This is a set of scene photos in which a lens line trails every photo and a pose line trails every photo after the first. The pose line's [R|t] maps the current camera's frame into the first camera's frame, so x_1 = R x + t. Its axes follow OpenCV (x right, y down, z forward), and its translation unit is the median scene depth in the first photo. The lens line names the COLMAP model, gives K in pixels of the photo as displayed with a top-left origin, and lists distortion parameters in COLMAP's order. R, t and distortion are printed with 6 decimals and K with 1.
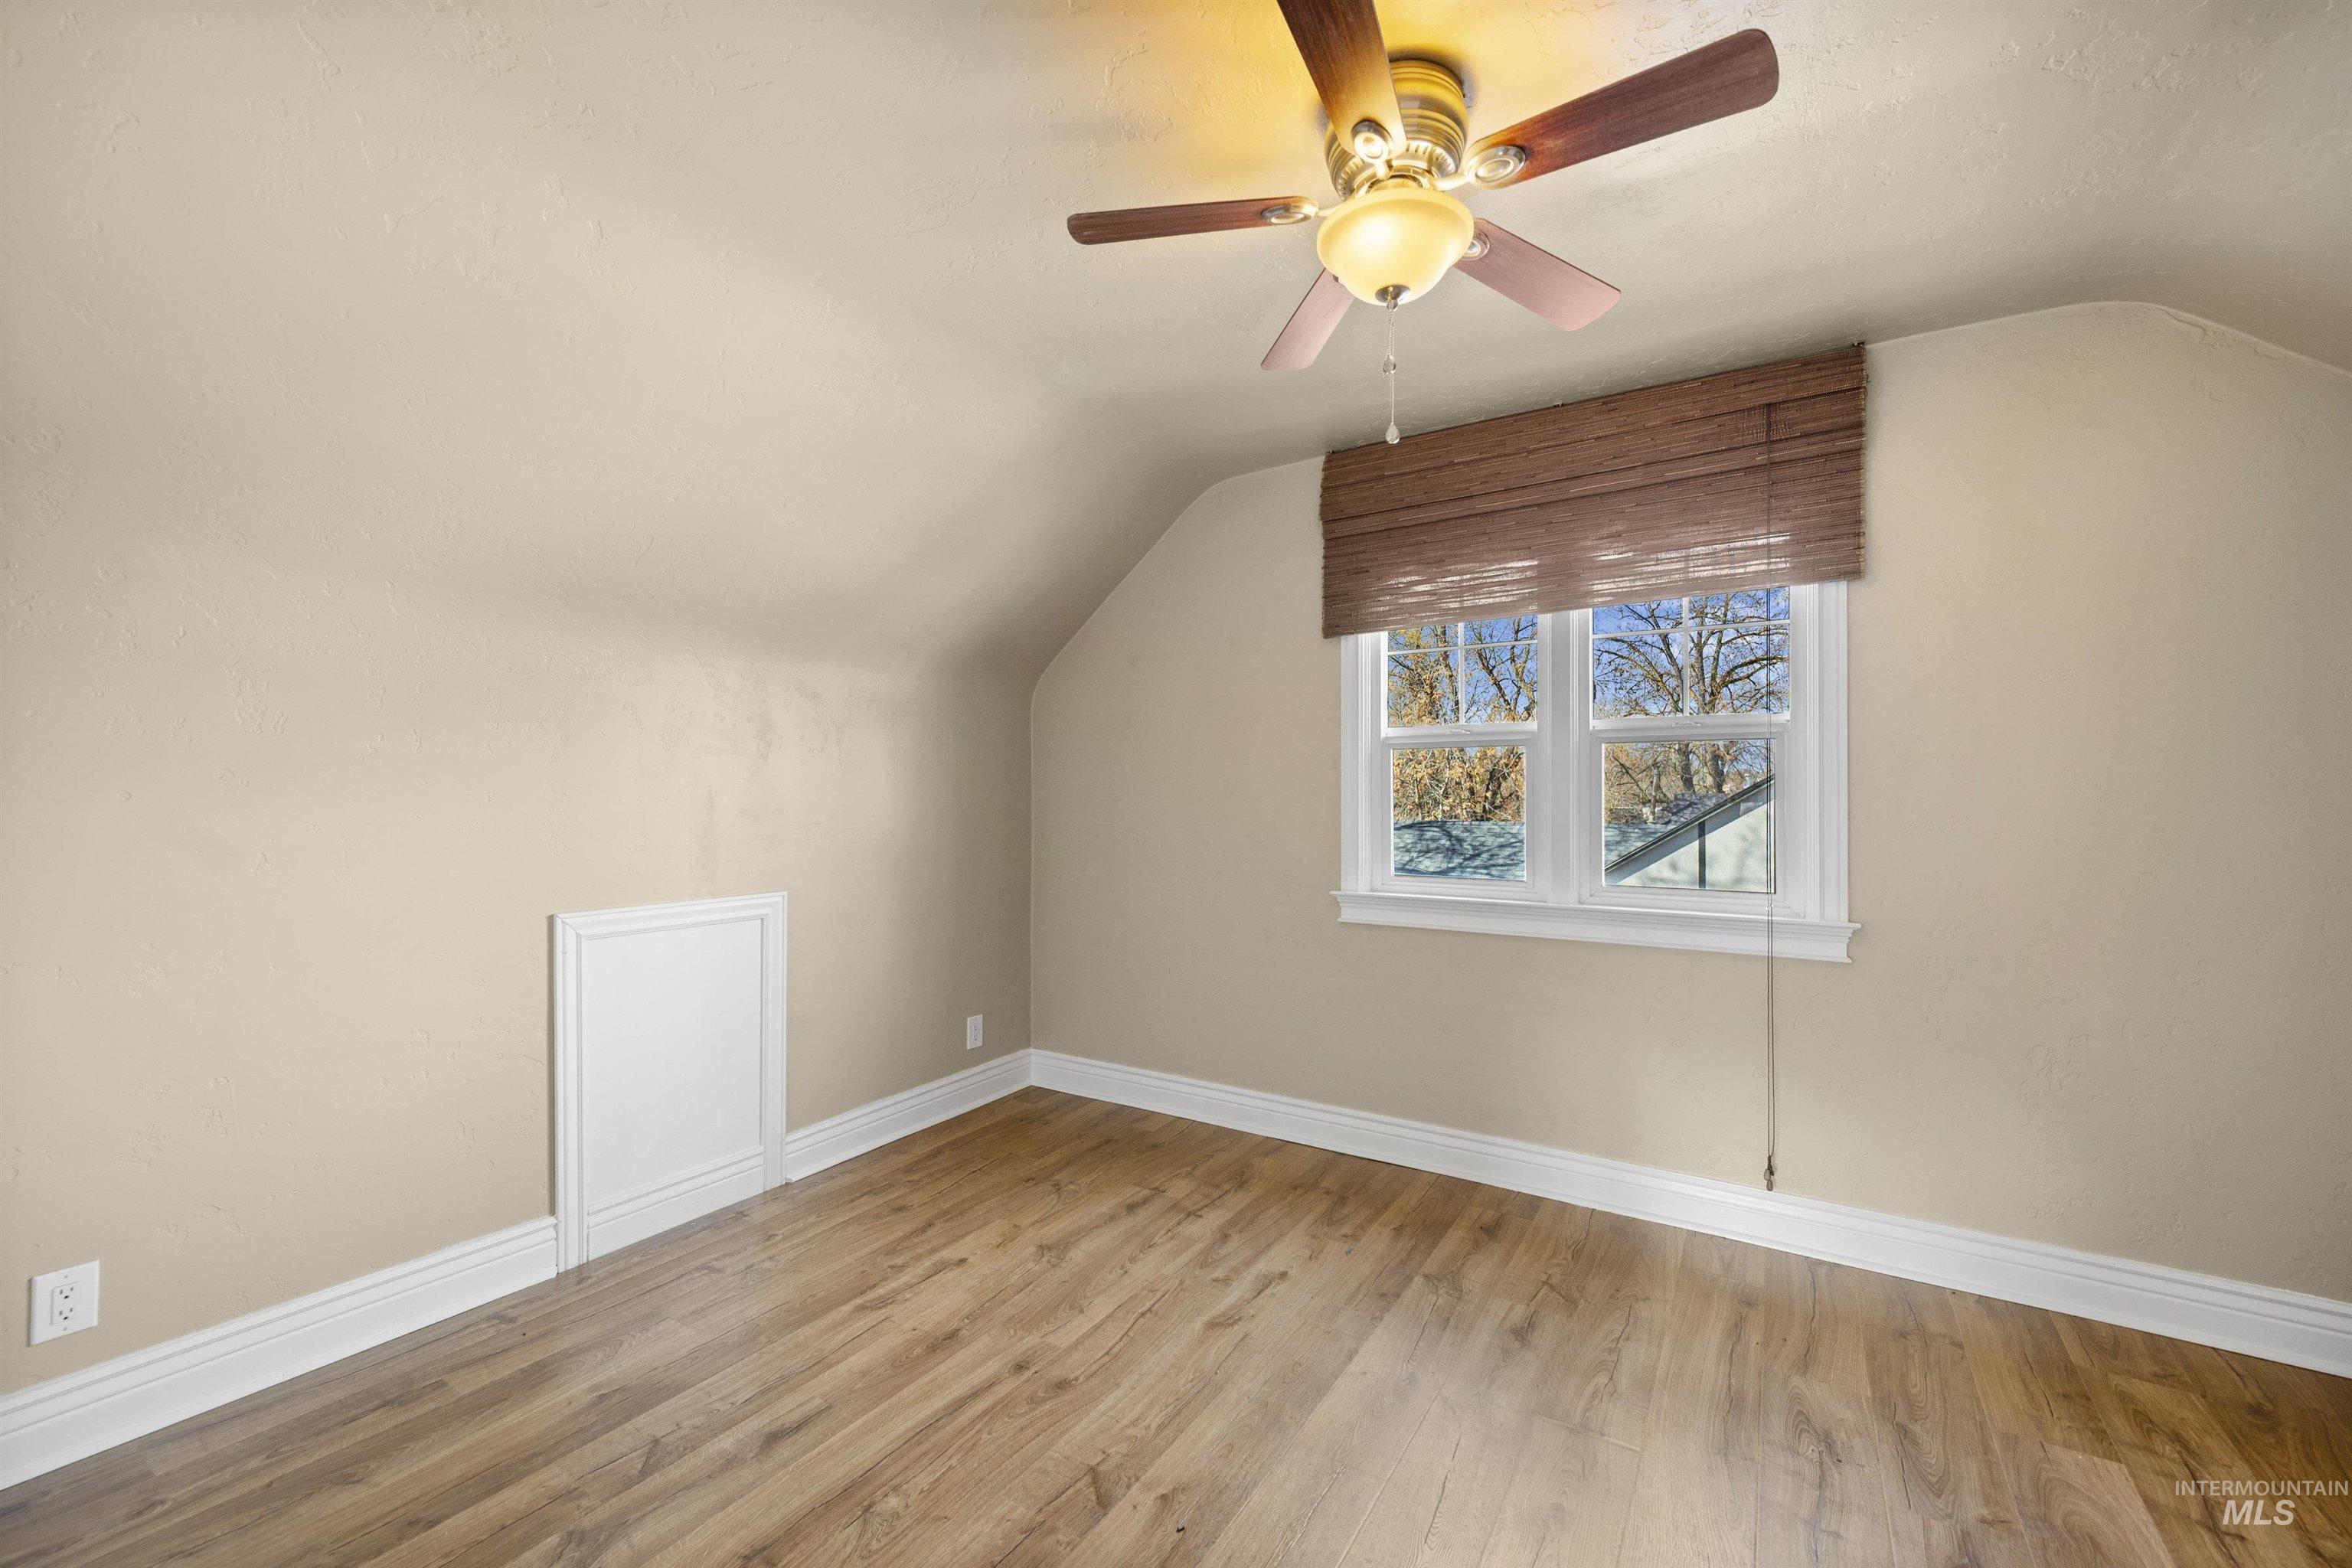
lens RADIAL K [[935.0, 0, 1176.8], [0, 935.0, 790.6], [0, 0, 1]] dist [-0.000369, -0.000205]
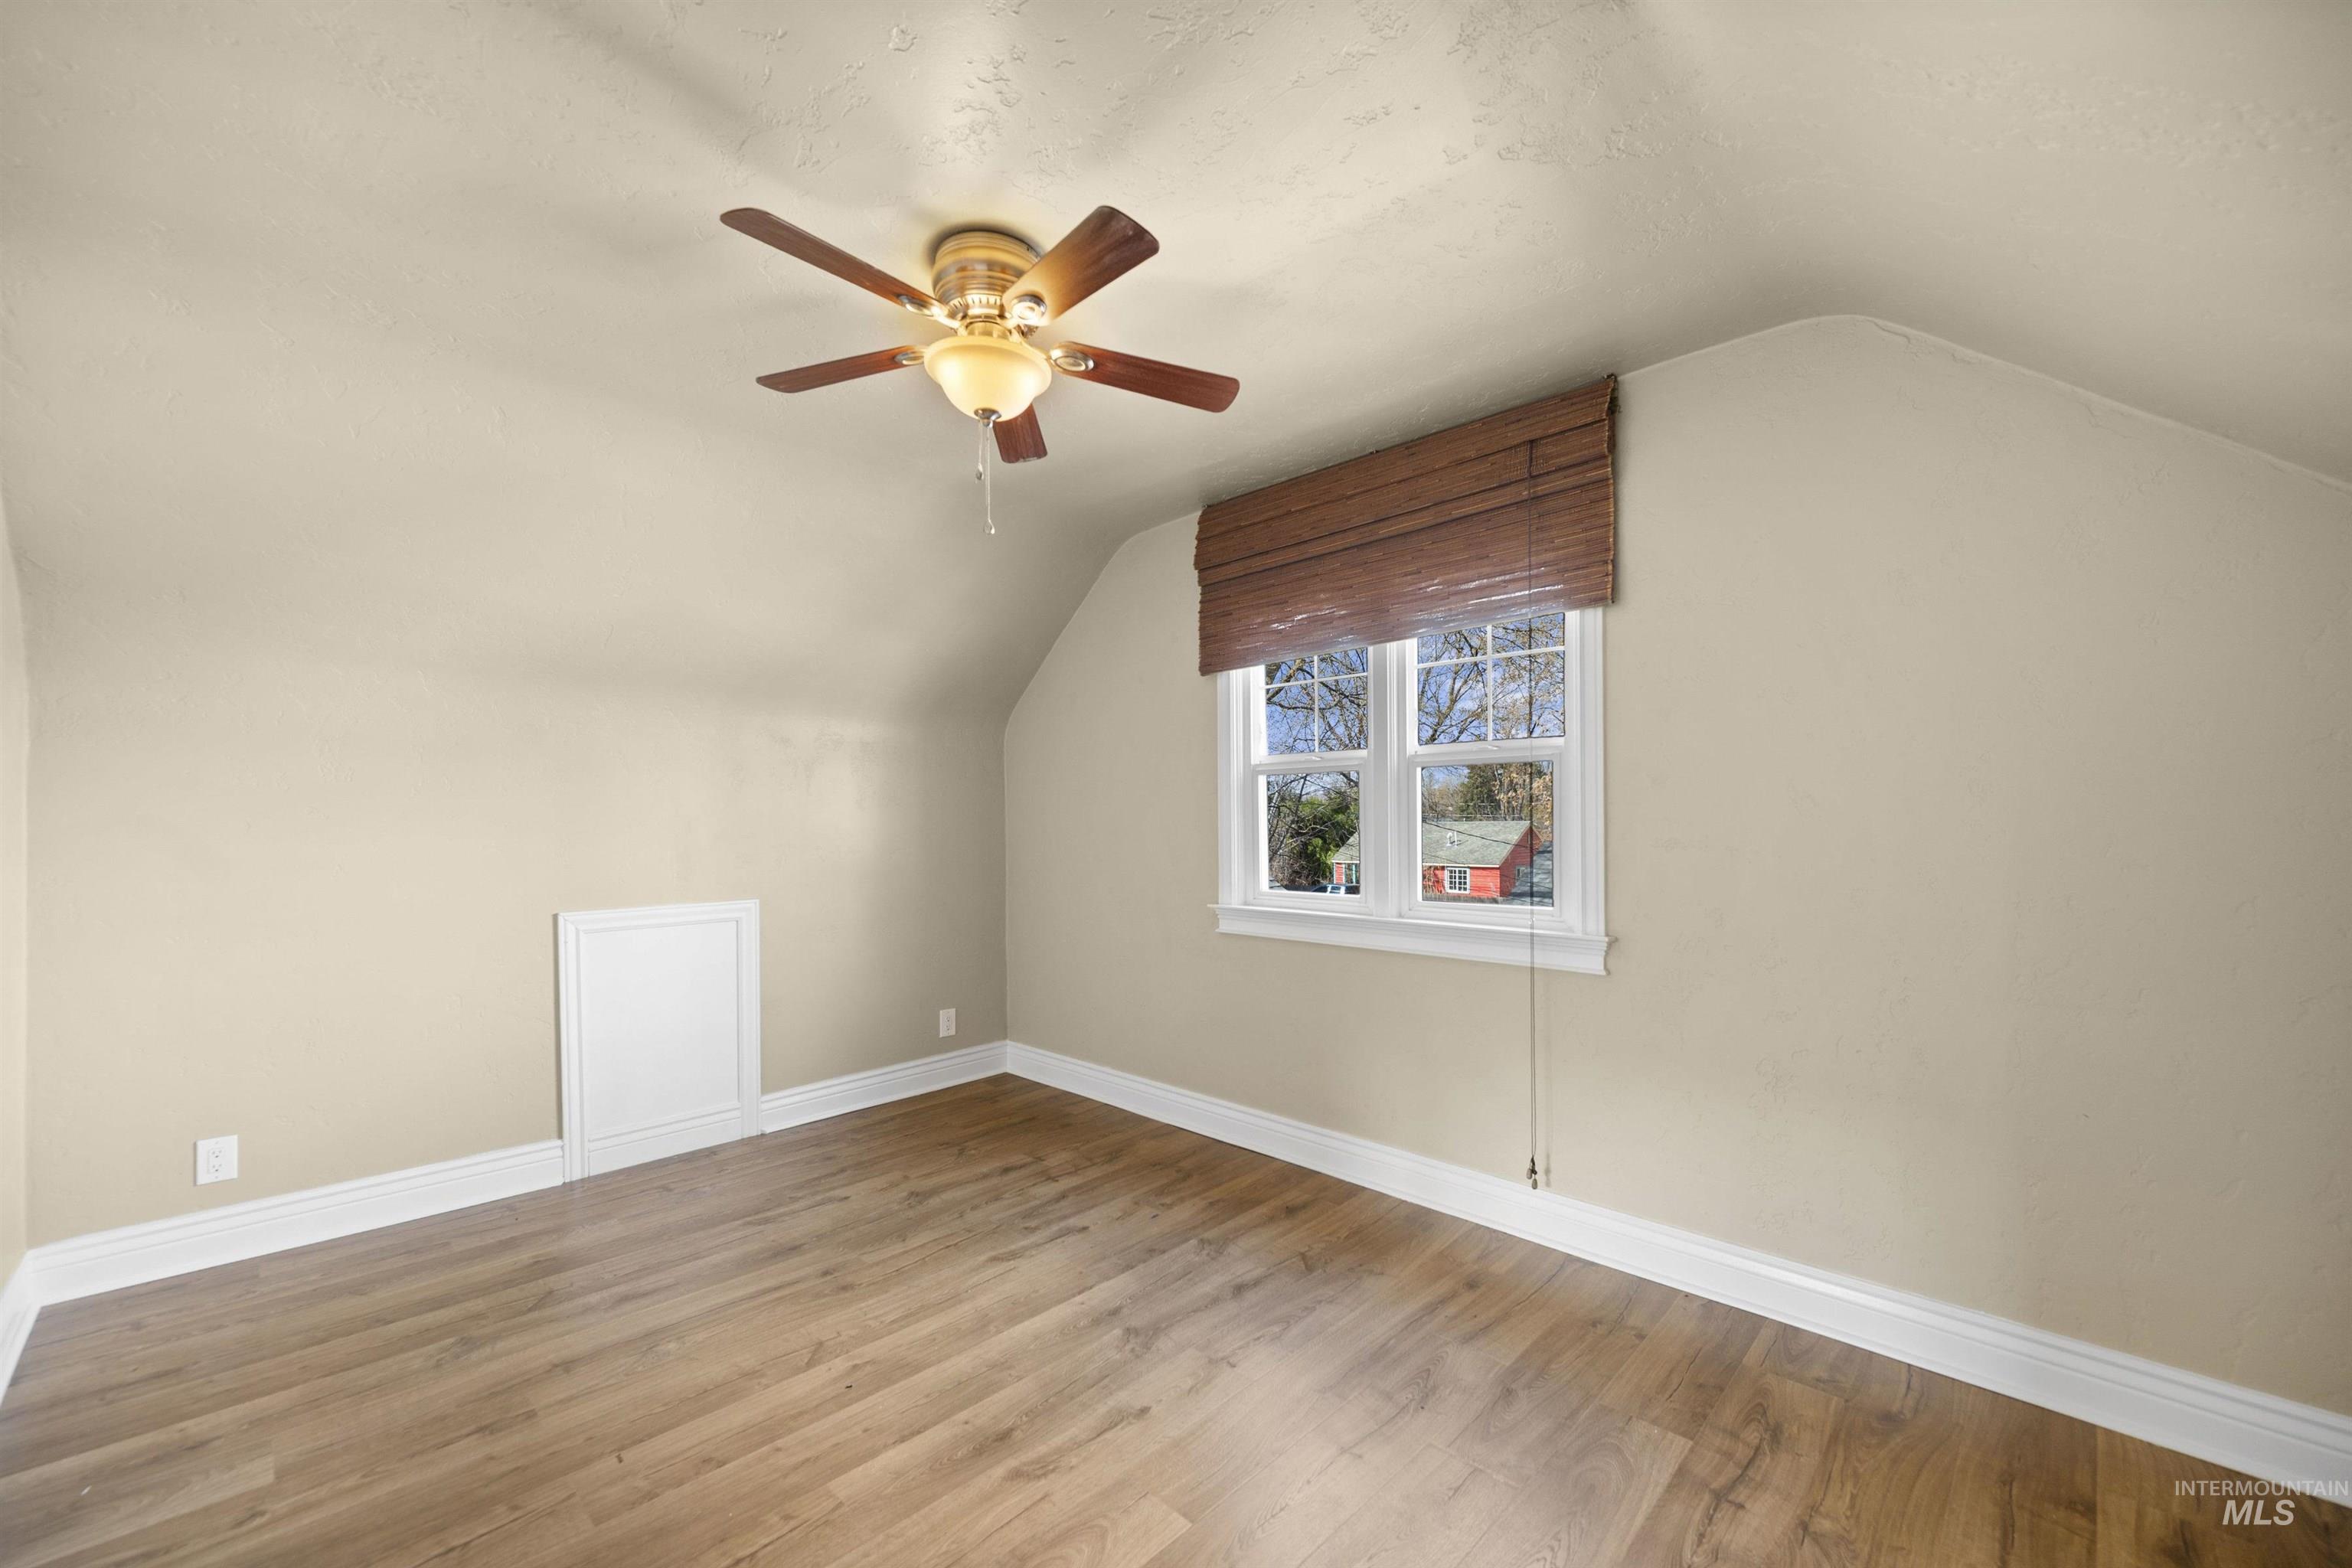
lens RADIAL K [[935.0, 0, 1194.5], [0, 935.0, 821.4], [0, 0, 1]] dist [-0.000369, -0.000205]
pose [[0.978519, -0.007409, -0.206025, 0.493126], [0.008988, 0.999937, 0.006730, 0.002430], [0.205963, -0.008437, 0.978524, -0.109865]]
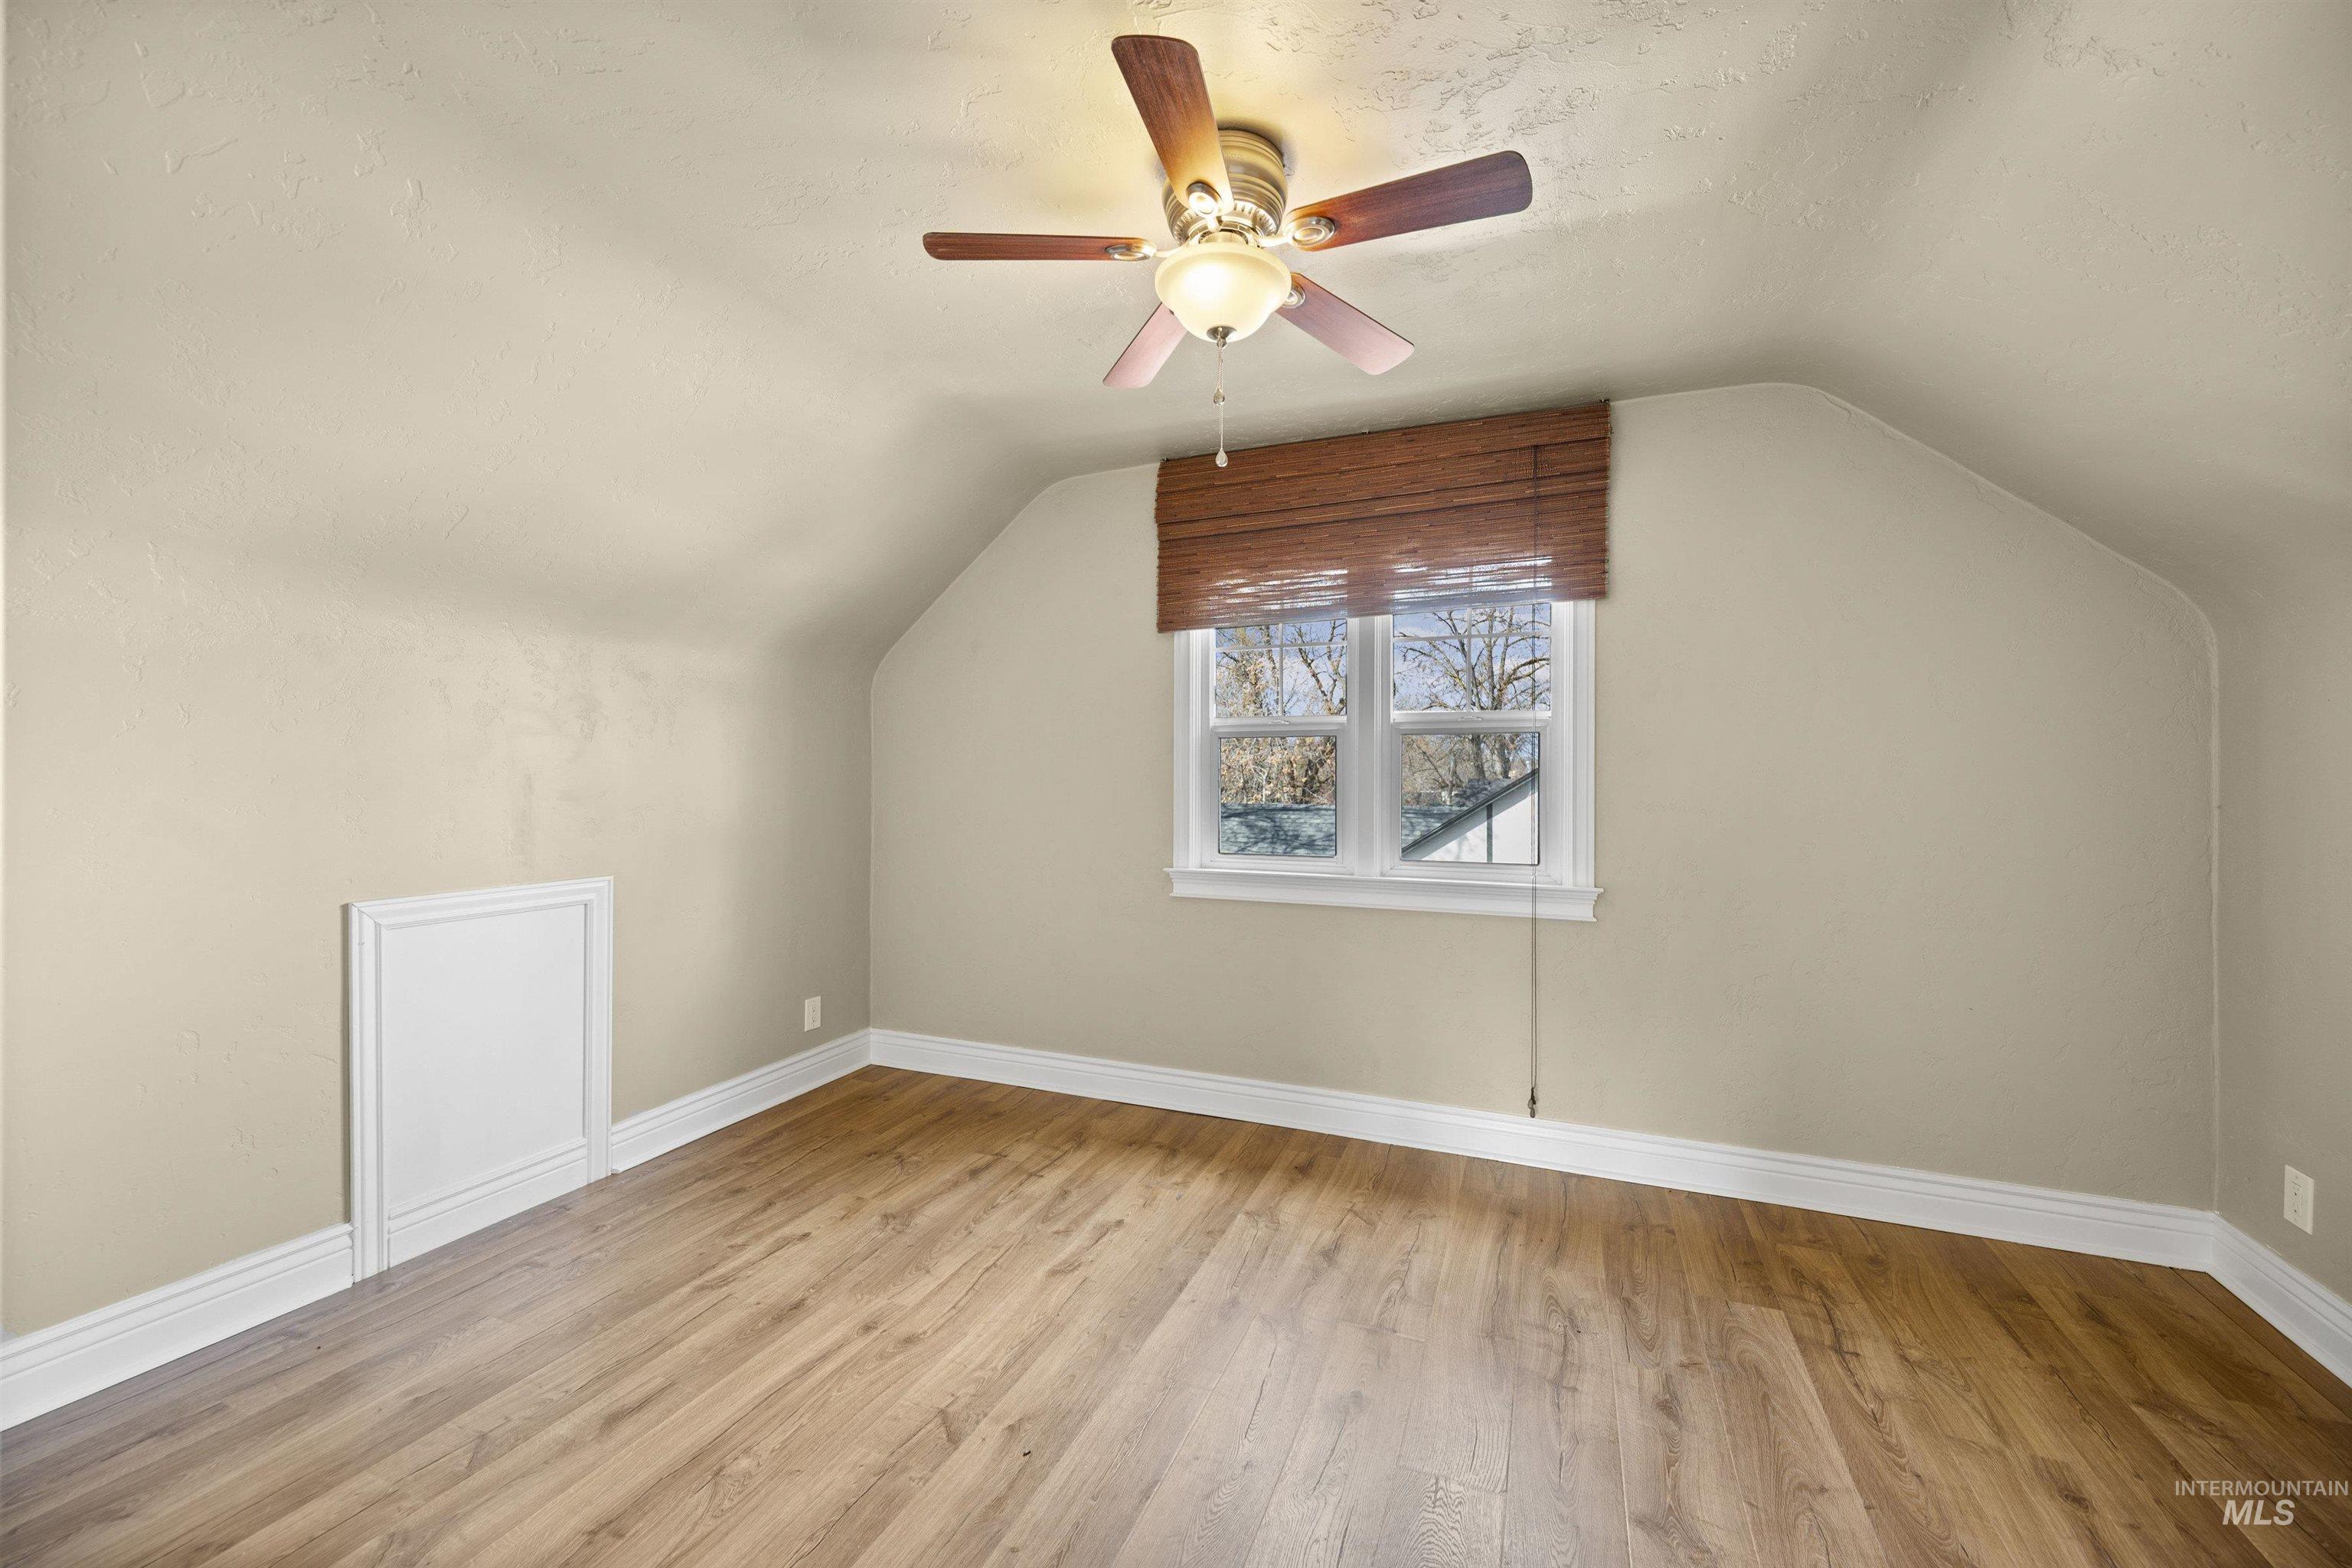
lens RADIAL K [[935.0, 0, 1173.3], [0, 935.0, 771.8], [0, 0, 1]] dist [-0.000369, -0.000205]
pose [[0.984523, 0.004803, 0.175189, -0.016374], [-0.004379, 0.999986, -0.002805, -0.000340], [-0.175200, 0.001994, 0.984531, -0.074255]]
